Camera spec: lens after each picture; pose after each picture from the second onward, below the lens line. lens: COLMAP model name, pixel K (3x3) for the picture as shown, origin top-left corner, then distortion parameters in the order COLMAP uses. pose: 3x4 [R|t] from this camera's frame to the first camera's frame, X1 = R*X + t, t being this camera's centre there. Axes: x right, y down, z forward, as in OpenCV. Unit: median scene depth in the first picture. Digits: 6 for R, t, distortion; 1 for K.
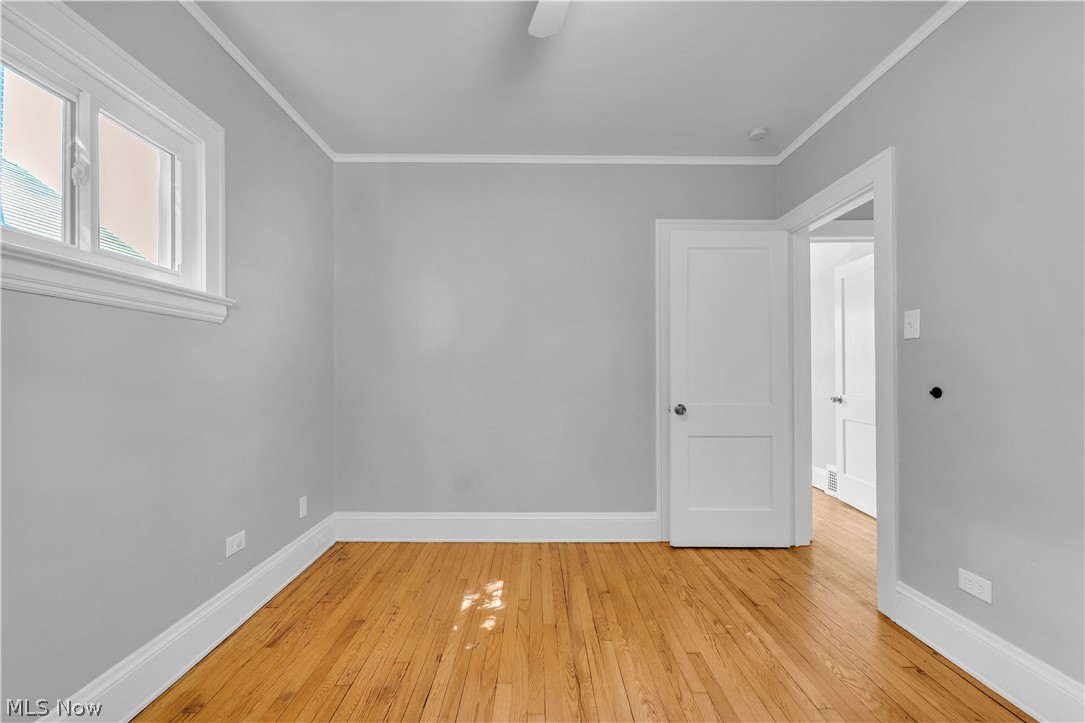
lens RADIAL K [[449.6, 0, 543.6], [0, 449.6, 369.2], [0, 0, 1]] dist [0.010501, 0.000148]
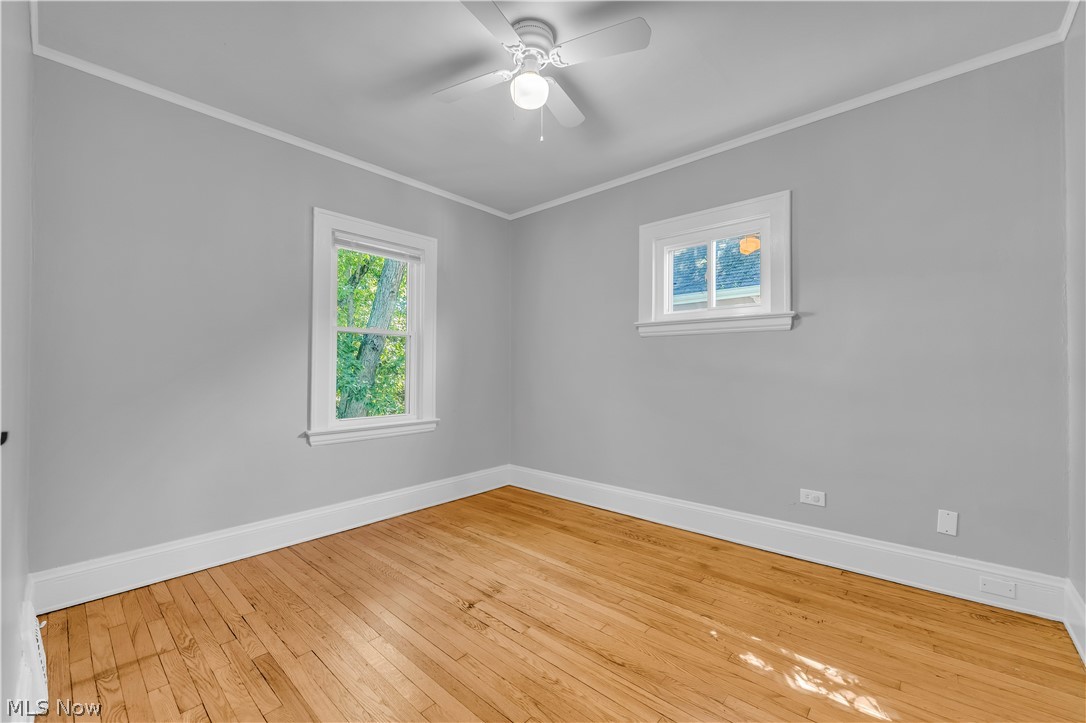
lens RADIAL K [[450.0, 0, 545.2], [0, 450.0, 365.6], [0, 0, 1]] dist [0.010501, 0.000148]
pose [[-0.680118, -0.004452, -0.733089, 0.776522], [0.006898, 0.999898, -0.012472, 0.019444], [0.733070, -0.013540, -0.680018, 1.308387]]
